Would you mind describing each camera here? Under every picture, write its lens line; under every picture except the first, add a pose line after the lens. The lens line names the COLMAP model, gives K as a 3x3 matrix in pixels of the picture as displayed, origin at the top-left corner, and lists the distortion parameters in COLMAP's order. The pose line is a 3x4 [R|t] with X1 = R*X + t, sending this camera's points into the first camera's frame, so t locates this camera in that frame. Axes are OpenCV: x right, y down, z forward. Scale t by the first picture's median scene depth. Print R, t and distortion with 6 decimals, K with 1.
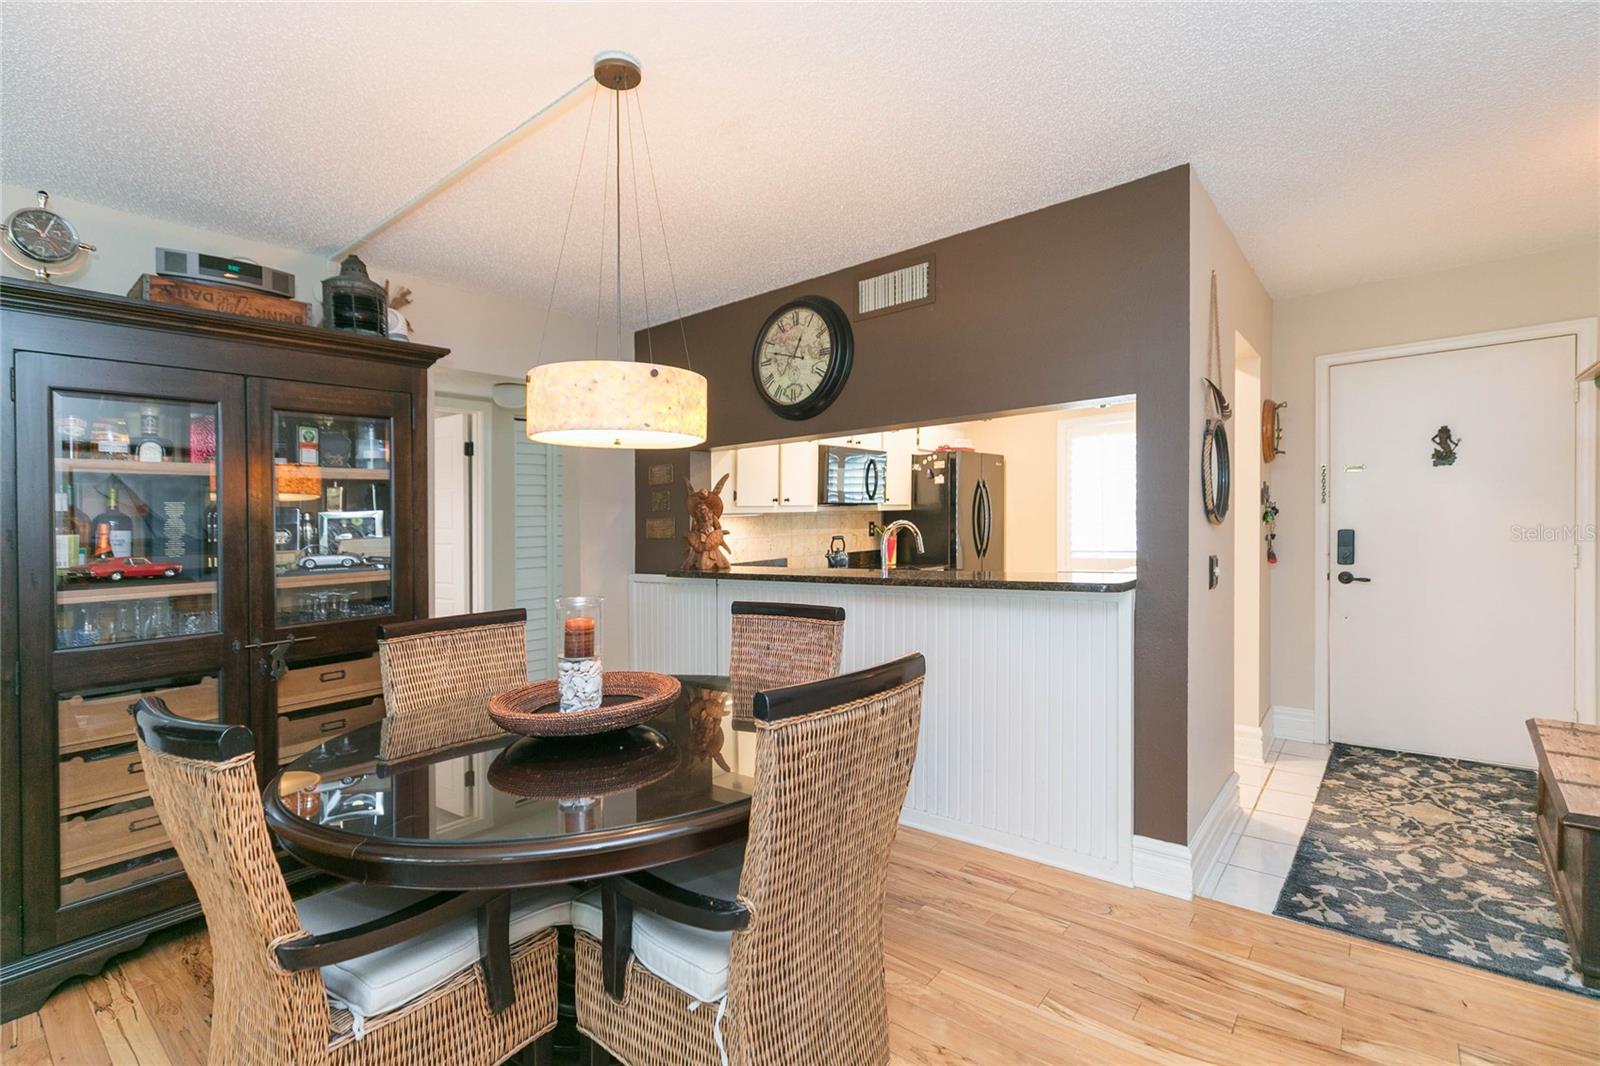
lens RADIAL K [[729.1, 0, 796.8], [0, 729.1, 527.1], [0, 0, 1]] dist [0.000003, -0.000037]
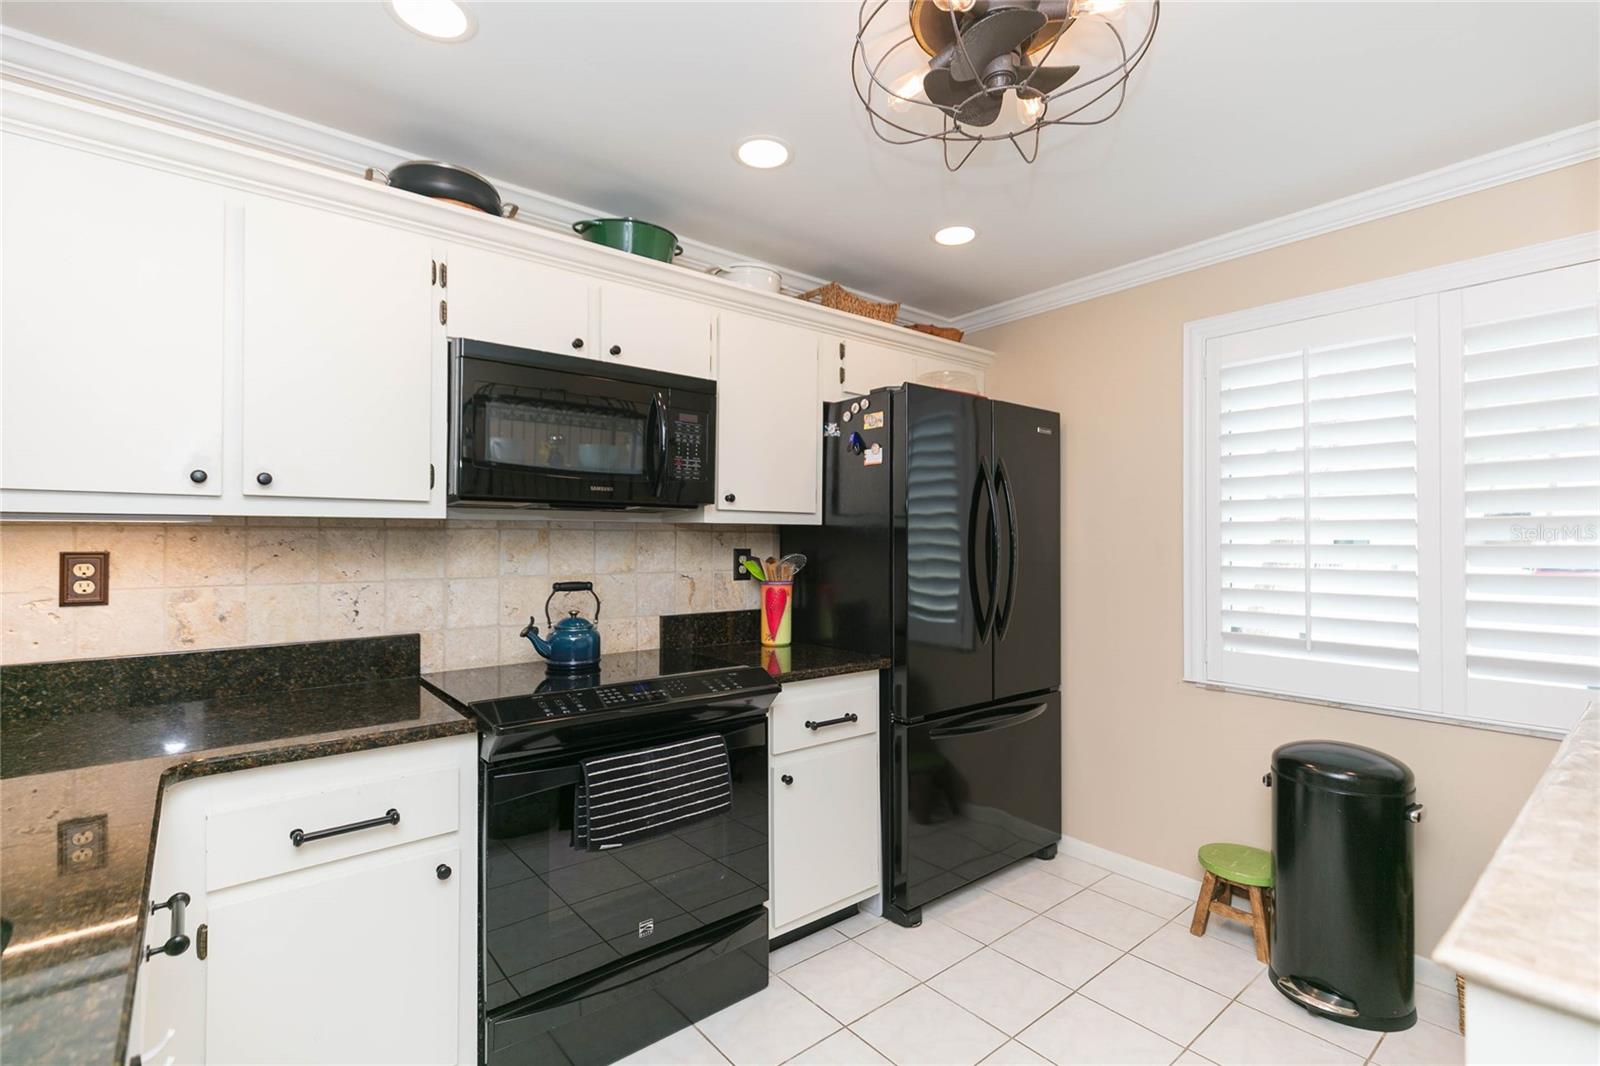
lens RADIAL K [[722.6, 0, 800.3], [0, 722.6, 513.9], [0, 0, 1]] dist [-0.000221, -0.000137]
pose [[0.980243, 0.017403, -0.197028, 0.372306], [-0.026737, 0.998637, -0.044816, -0.015929], [0.195979, 0.049199, 0.979373, 0.897049]]
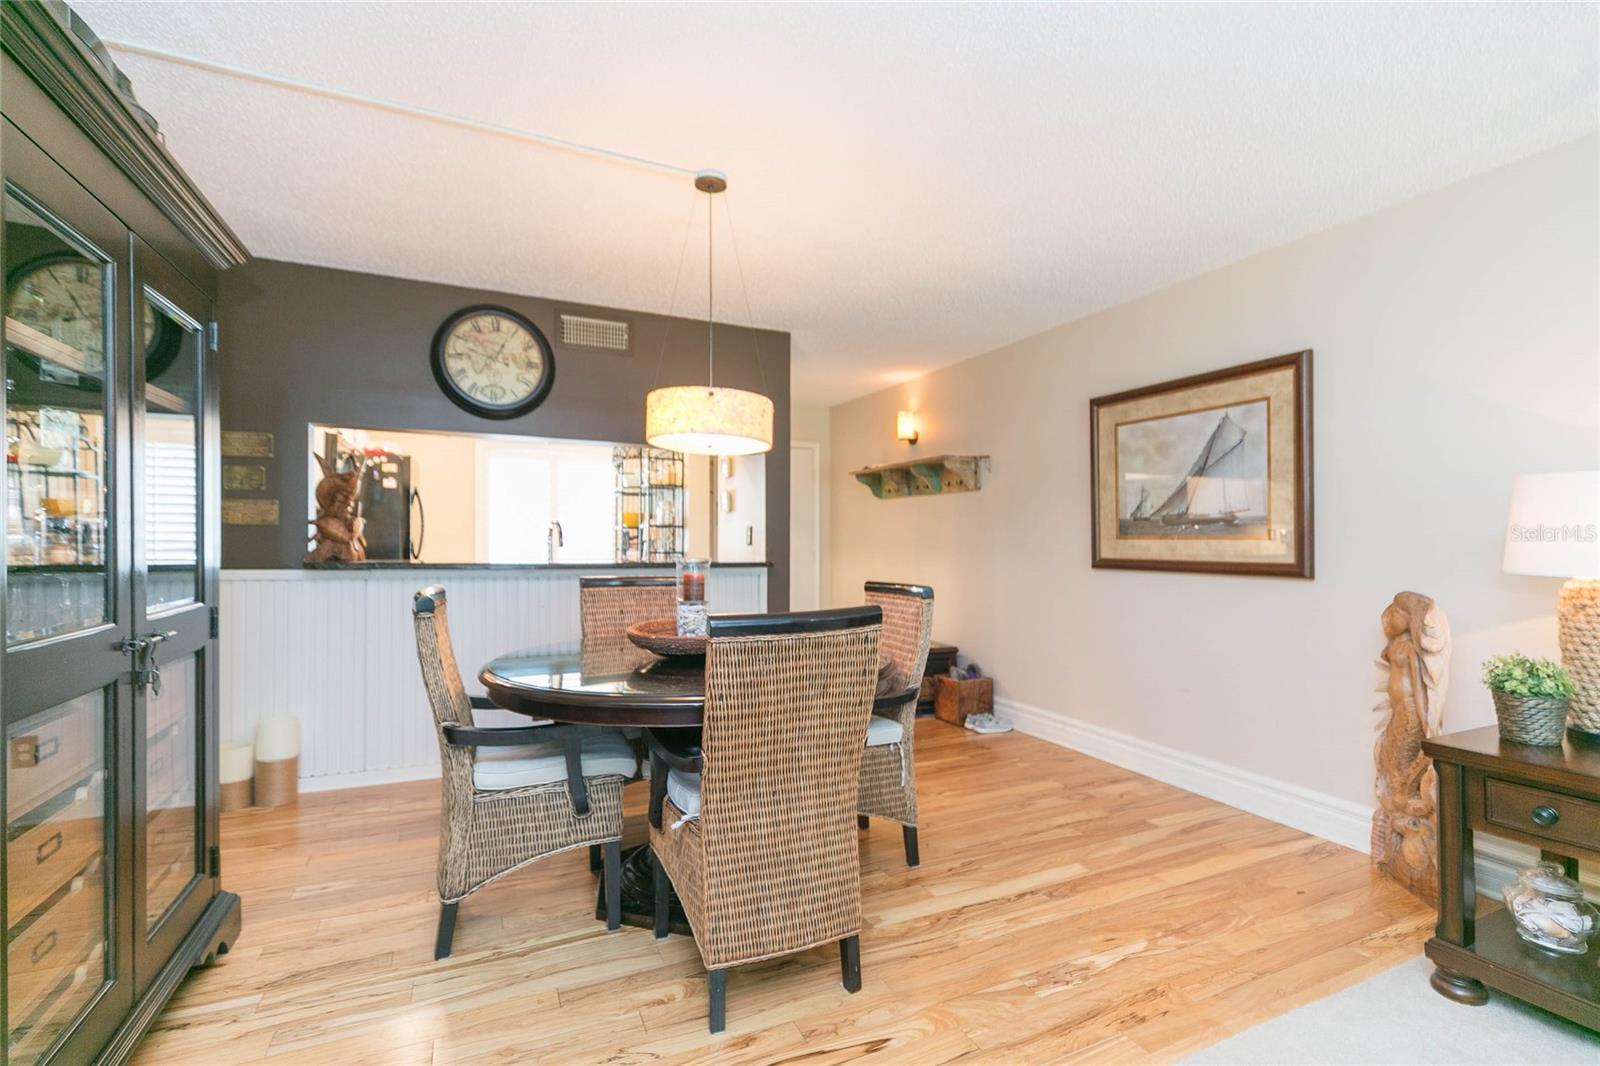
lens RADIAL K [[711.6, 0, 797.9], [0, 711.6, 576.5], [0, 0, 1]] dist [-0.000869, -0.000122]
pose [[0.444388, -0.009566, 0.895784, -0.658724], [-0.020401, 0.999576, 0.020795, 0.047173], [-0.895602, -0.027515, 0.444004, 0.112647]]
